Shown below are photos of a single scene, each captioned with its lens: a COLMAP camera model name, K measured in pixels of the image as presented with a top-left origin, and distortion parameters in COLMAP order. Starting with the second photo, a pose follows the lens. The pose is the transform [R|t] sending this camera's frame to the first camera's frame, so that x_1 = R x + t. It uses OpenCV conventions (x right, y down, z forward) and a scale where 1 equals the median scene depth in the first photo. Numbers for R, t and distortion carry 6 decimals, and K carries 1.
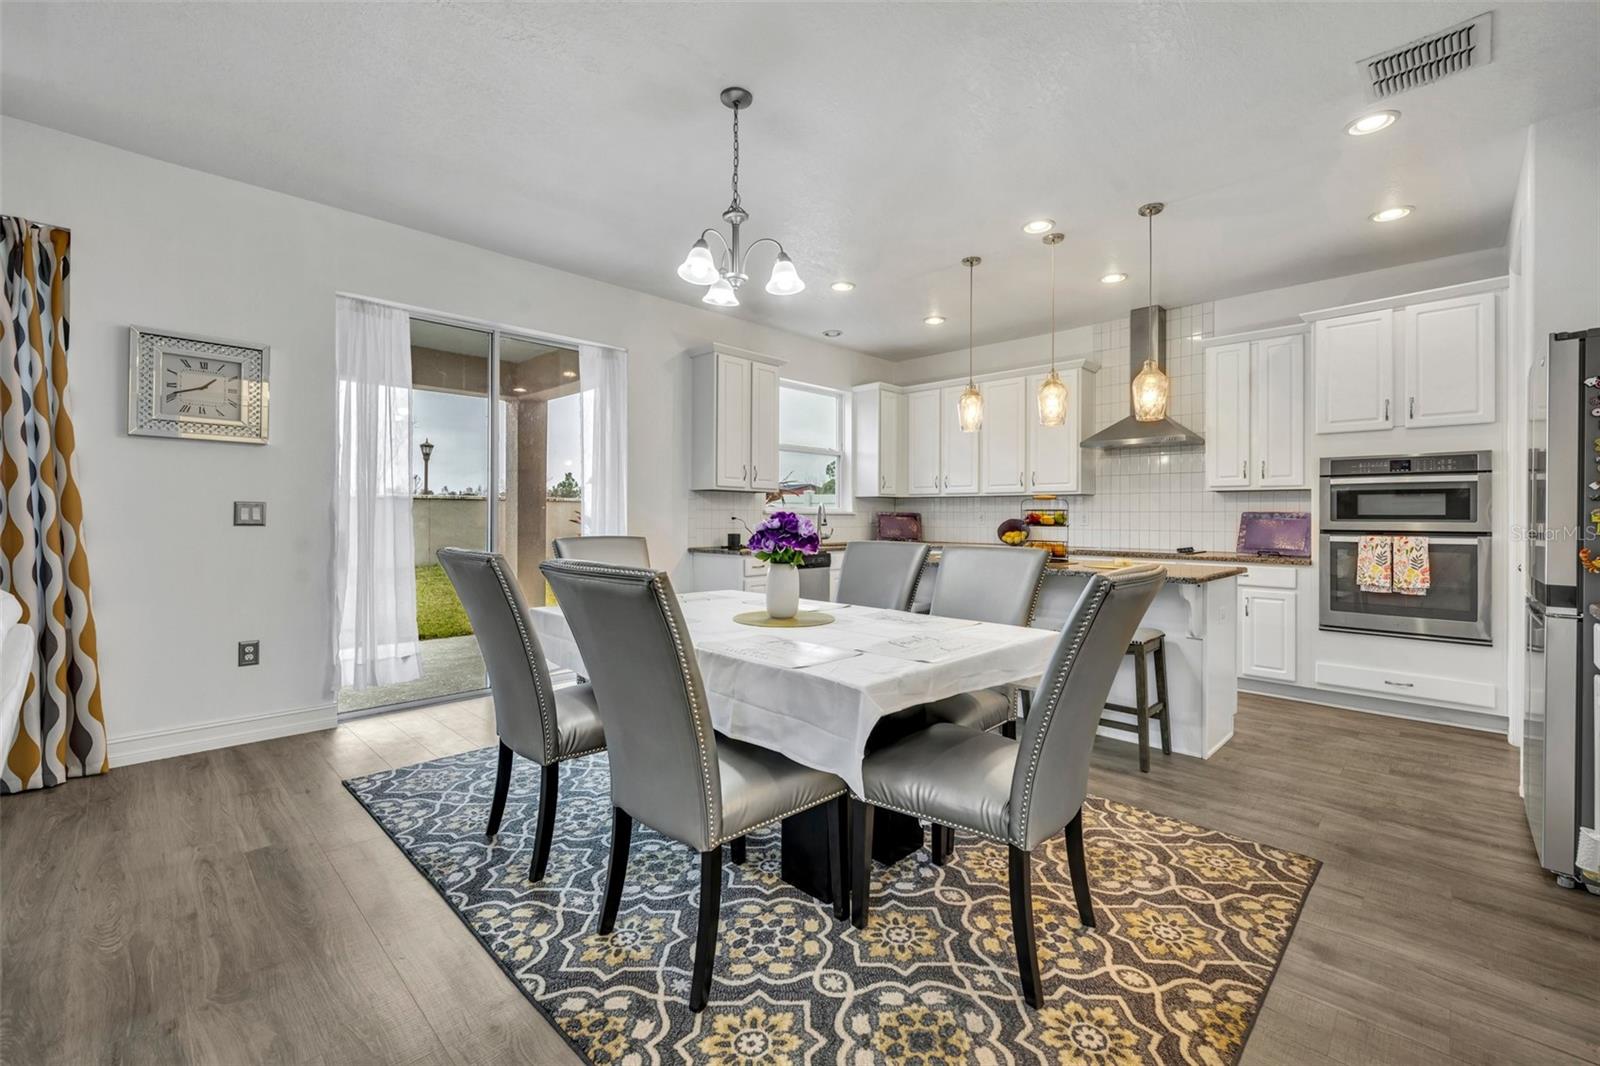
lens RADIAL K [[682.2, 0, 812.5], [0, 682.2, 514.0], [0, 0, 1]] dist [0.009110, -0.000532]
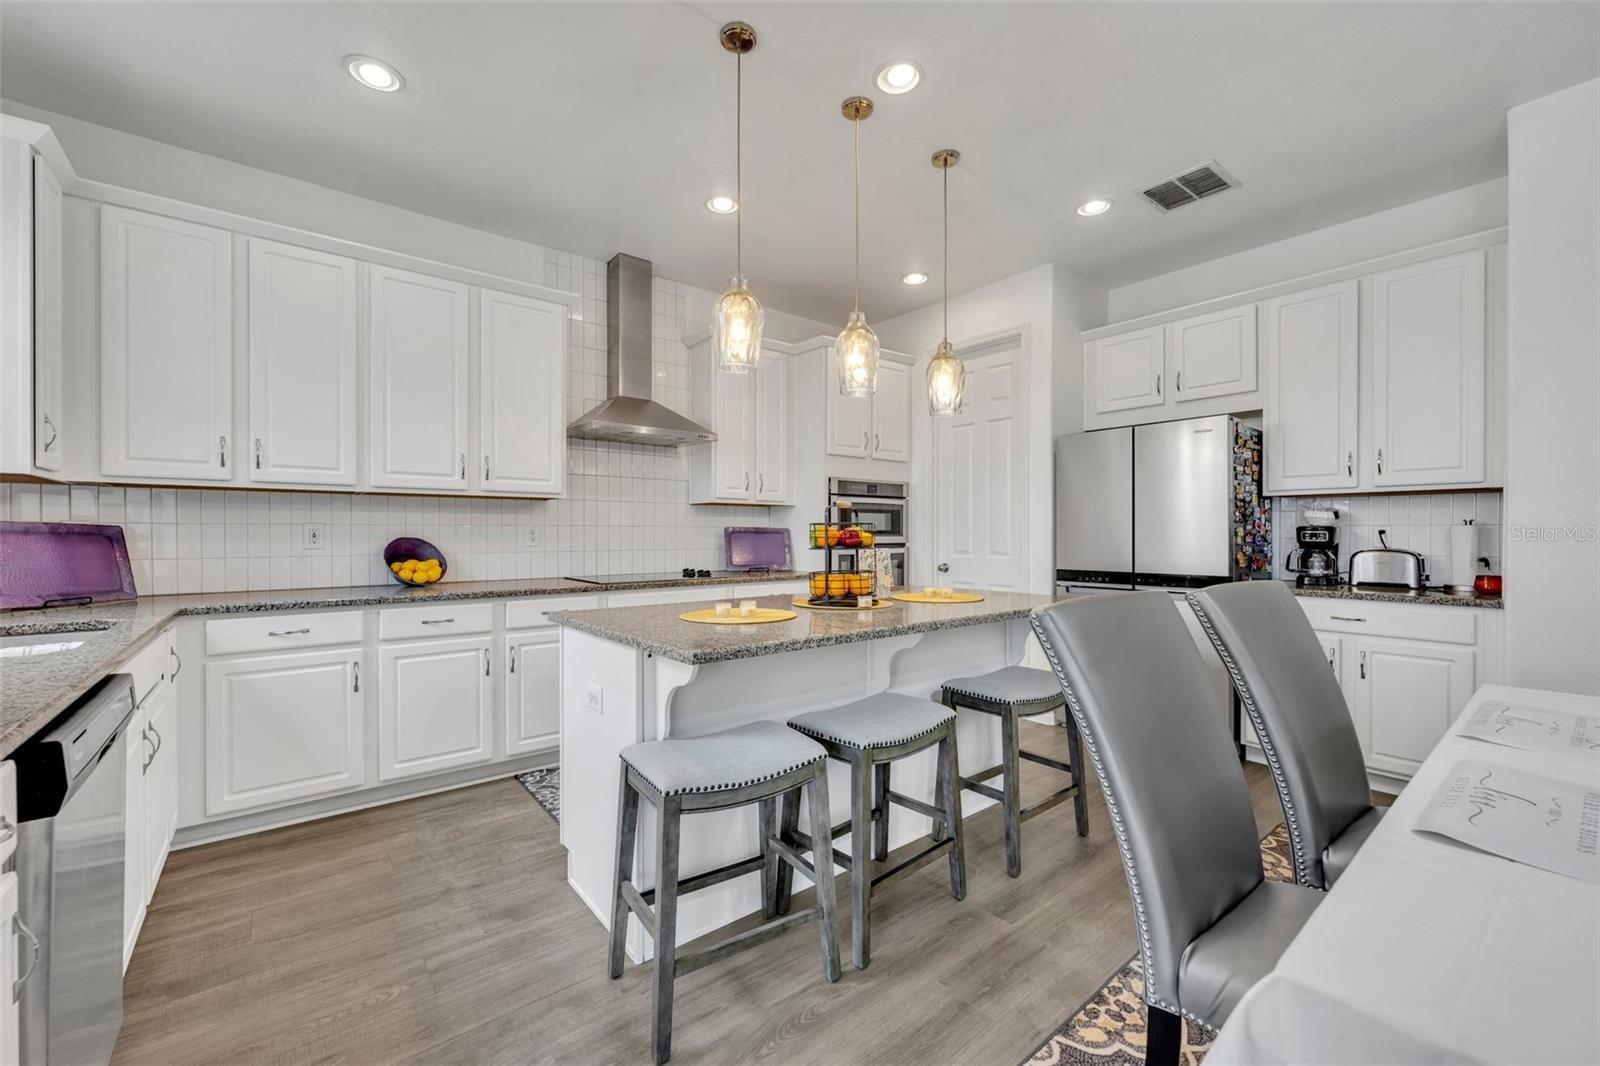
lens RADIAL K [[641.9, 0, 799.4], [0, 641.9, 527.9], [0, 0, 1]] dist [-0.003146, 0.001231]
pose [[0.147463, 0.006290, 0.989048, -0.256003], [-0.003176, 0.999978, -0.005886, 0.003235], [-0.989063, -0.002273, 0.147479, 0.953009]]
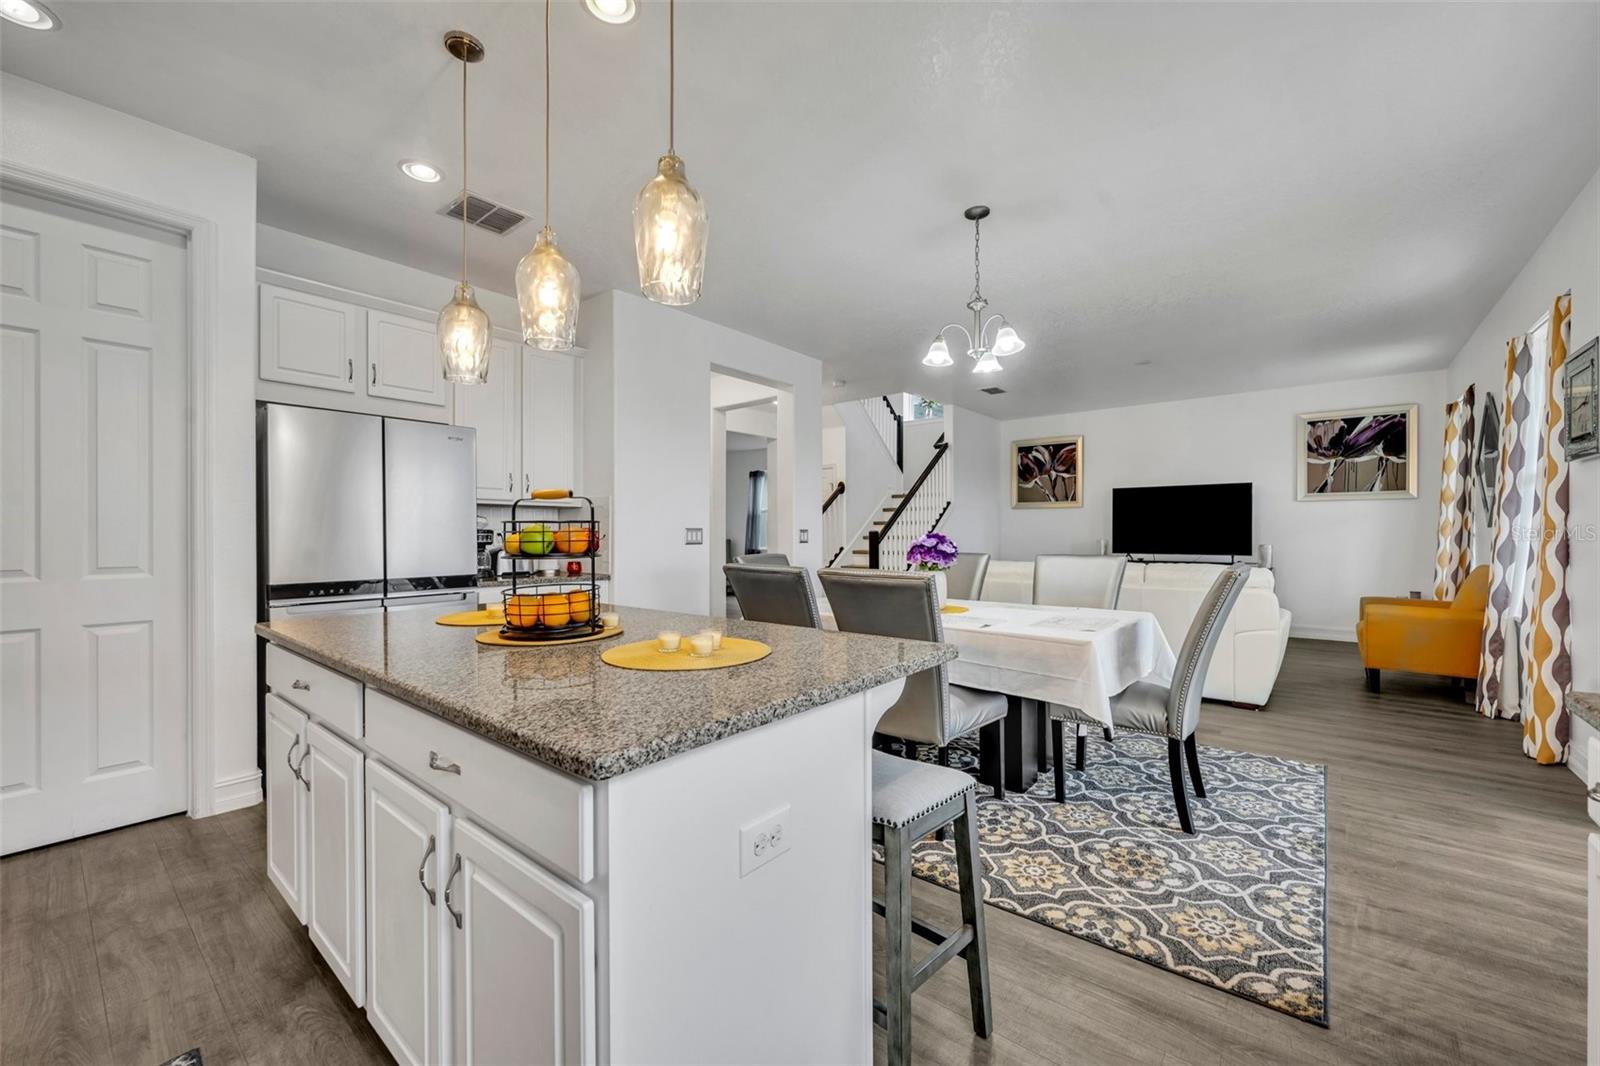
lens RADIAL K [[641.9, 0, 795.8], [0, 641.9, 531.9], [0, 0, 1]] dist [-0.003146, 0.001231]
pose [[-0.998655, -0.003112, -0.051746, 0.200236], [-0.002660, 0.999958, -0.008811, 0.004878], [0.051771, -0.008661, -0.998621, 1.435833]]
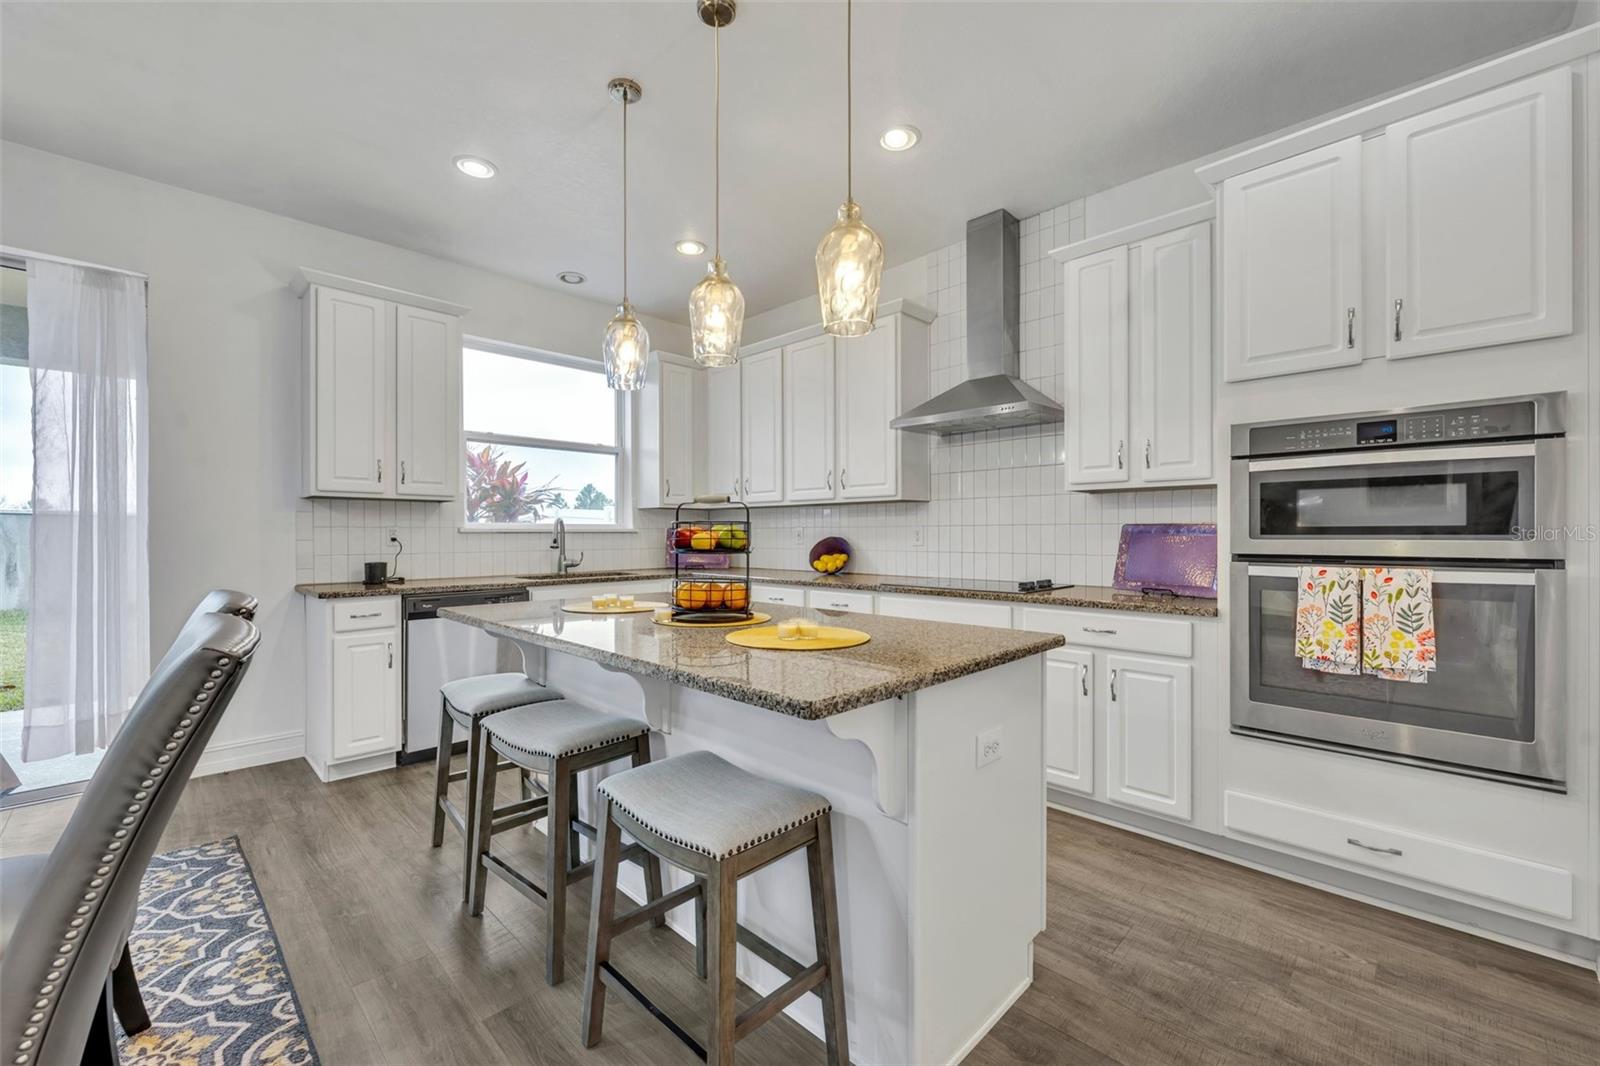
lens RADIAL K [[641.9, 0, 804.1], [0, 641.9, 536.0], [0, 0, 1]] dist [-0.003146, 0.001231]
pose [[0.999827, -0.007677, -0.016935, 0.422782], [0.007819, 0.999935, 0.008334, 0.001088], [0.016870, -0.008465, 0.999822, 0.498343]]
